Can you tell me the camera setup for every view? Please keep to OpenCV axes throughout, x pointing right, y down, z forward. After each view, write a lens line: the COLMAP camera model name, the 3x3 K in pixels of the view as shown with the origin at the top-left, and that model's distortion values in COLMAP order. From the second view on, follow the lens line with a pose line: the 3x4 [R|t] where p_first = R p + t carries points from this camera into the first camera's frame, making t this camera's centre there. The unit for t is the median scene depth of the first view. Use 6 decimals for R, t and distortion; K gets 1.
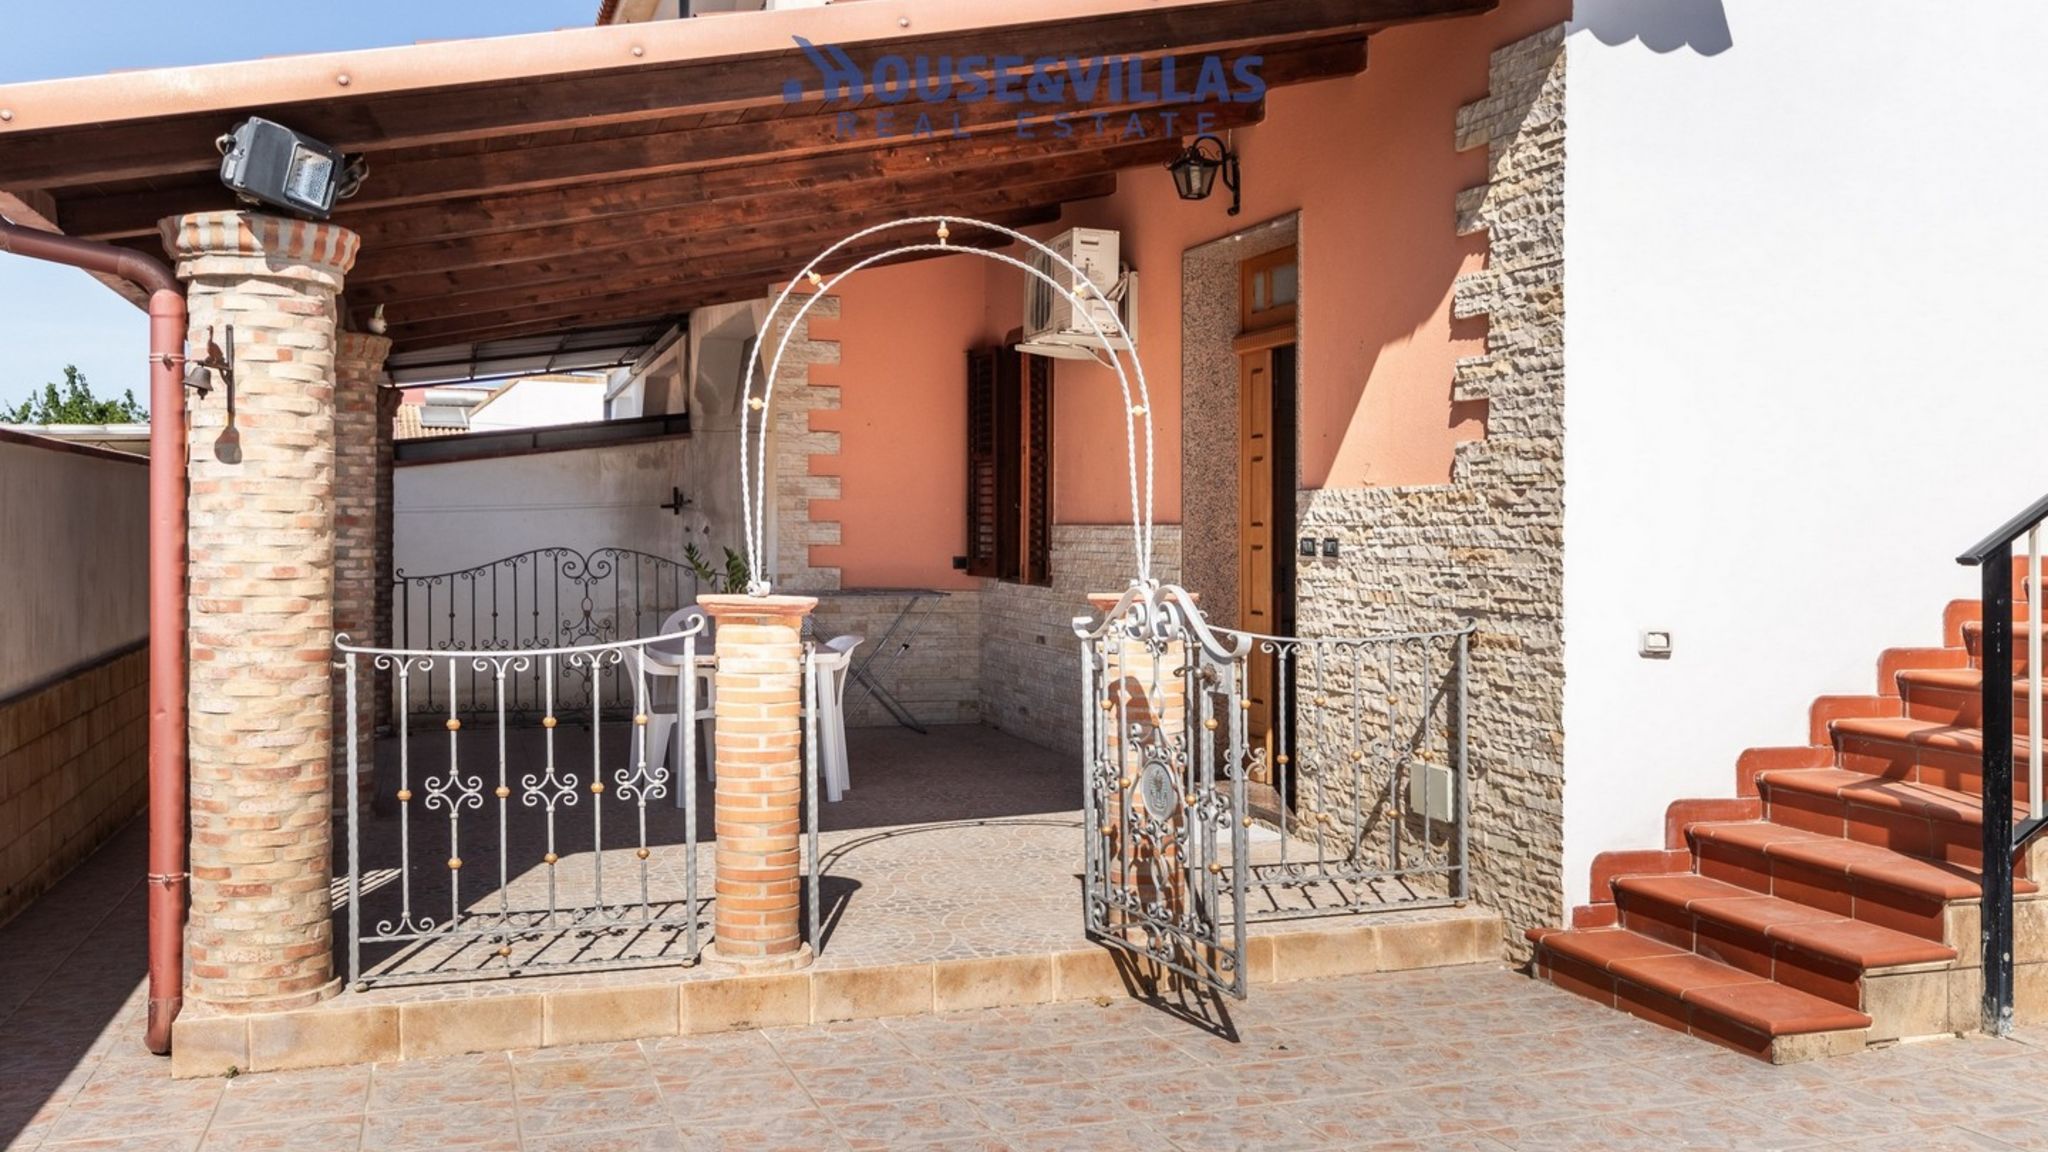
lens RADIAL K [[1795.5, 0, 1029.9], [0, 1795.5, 480.4], [0, 0, 1]] dist [-0.001475, 0.000615]
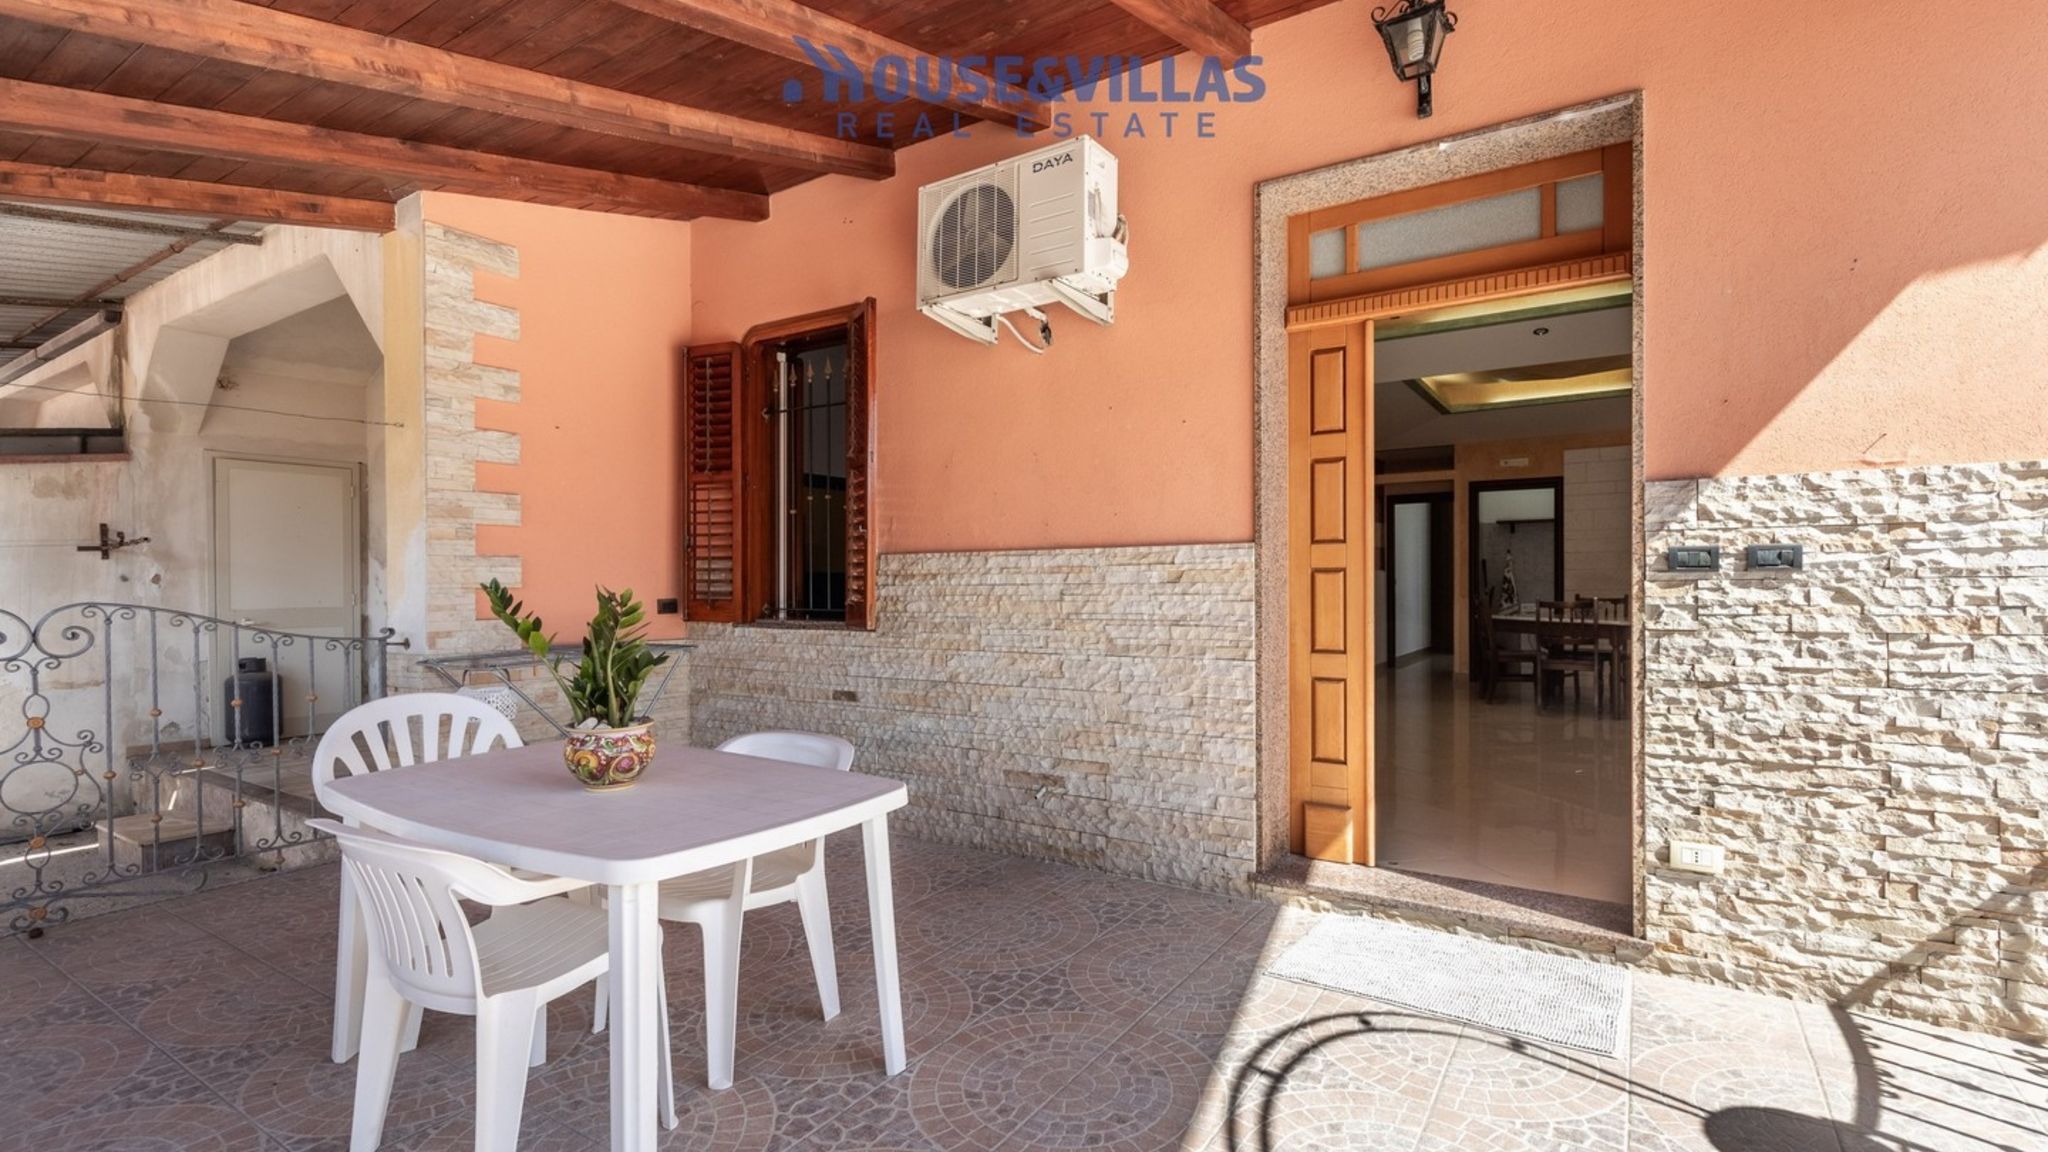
lens RADIAL K [[953.6, 0, 1017.0], [0, 953.6, 553.4], [0, 0, 1]] dist [0.002888, 0.000631]
pose [[0.784261, -0.002063, 0.620427, -0.195562], [0.002304, 0.999997, 0.000413, 0.023097], [-0.620426, 0.001105, 0.784264, 0.592591]]
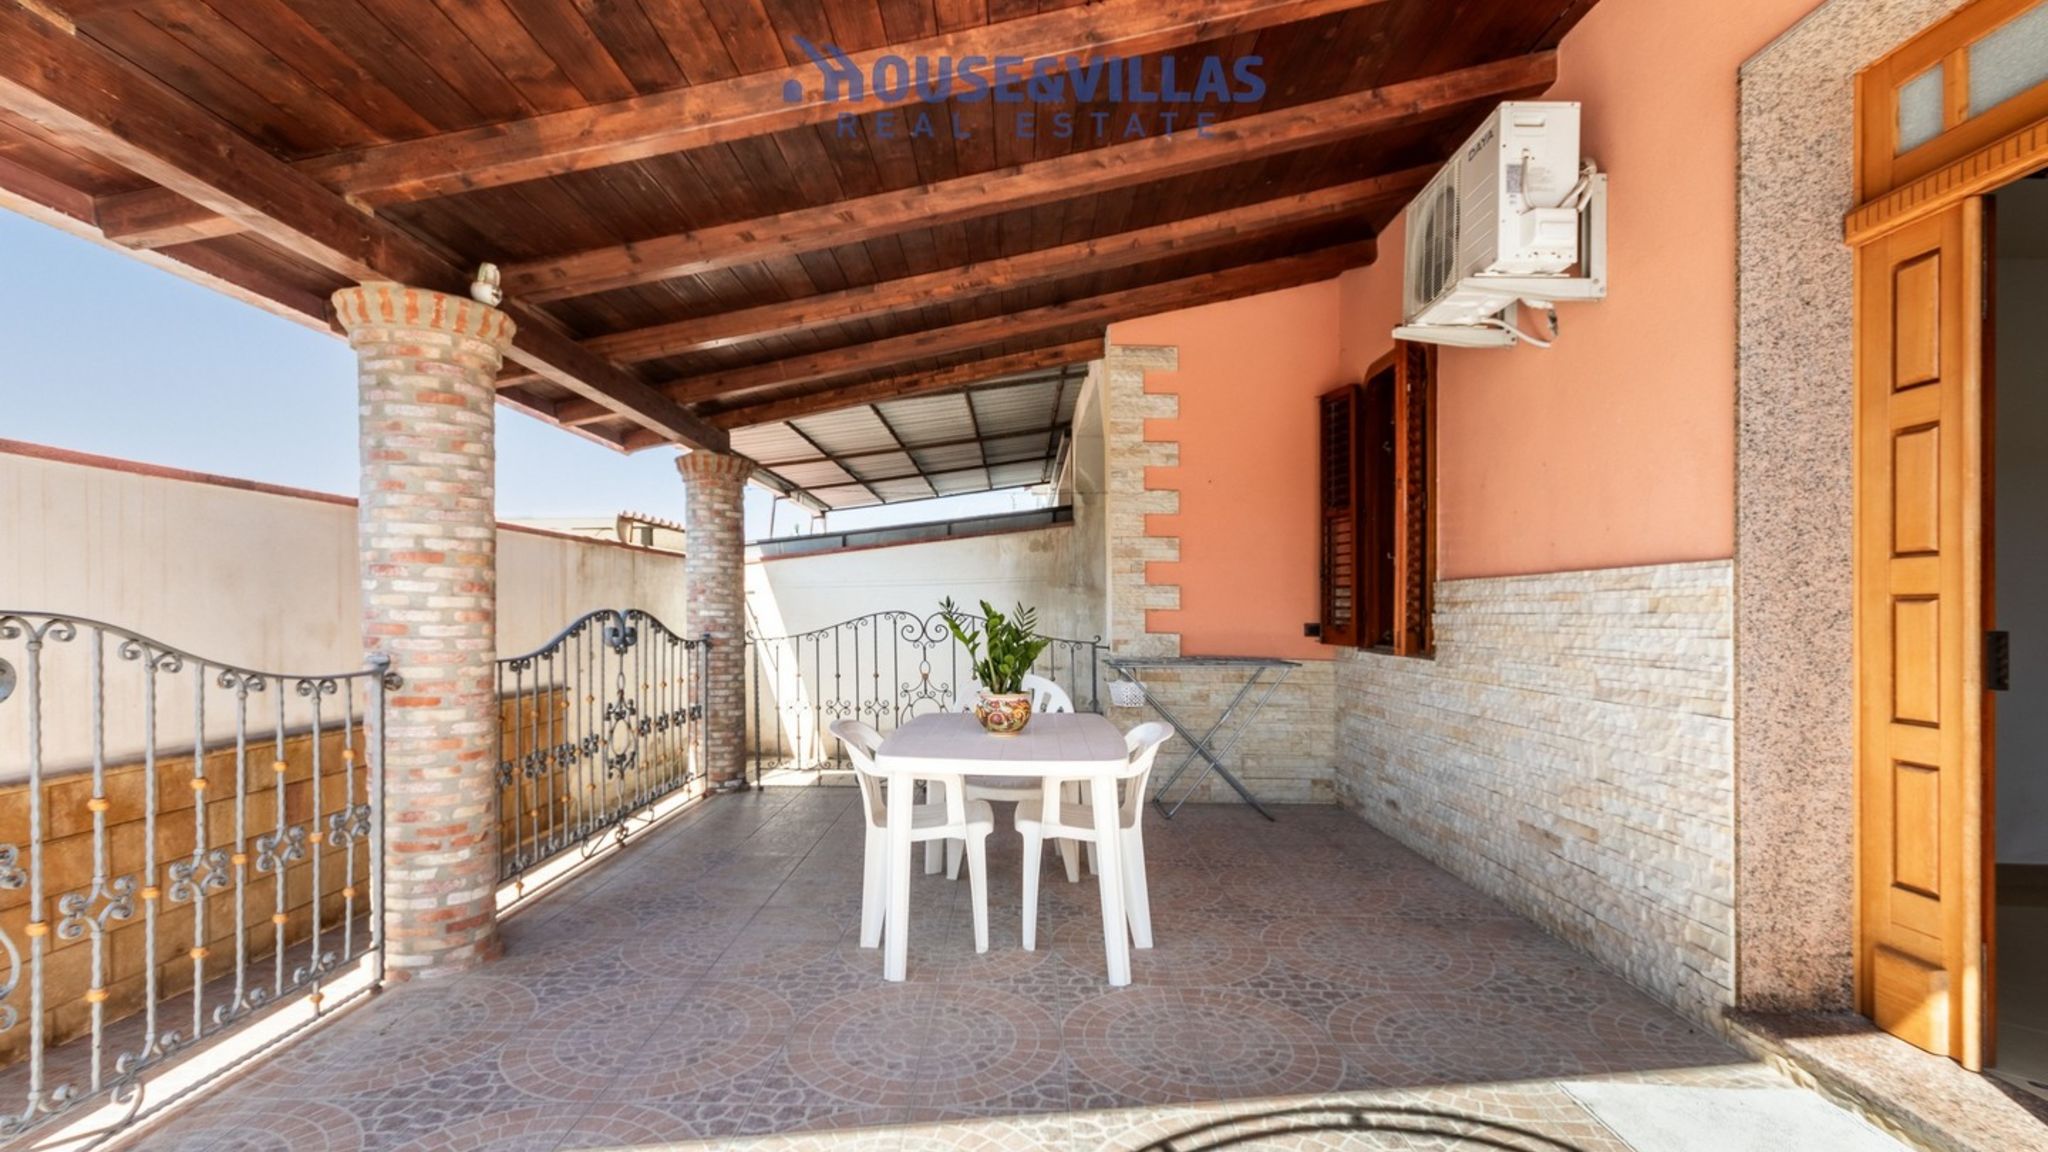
lens RADIAL K [[971.7, 0, 999.5], [0, 971.7, 596.1], [0, 0, 1]] dist [0.002354, 0.001074]
pose [[0.941140, -0.003481, -0.338000, -0.022692], [0.005489, 0.999973, 0.004985, 0.026760], [0.337973, -0.006547, 0.941133, 0.506324]]
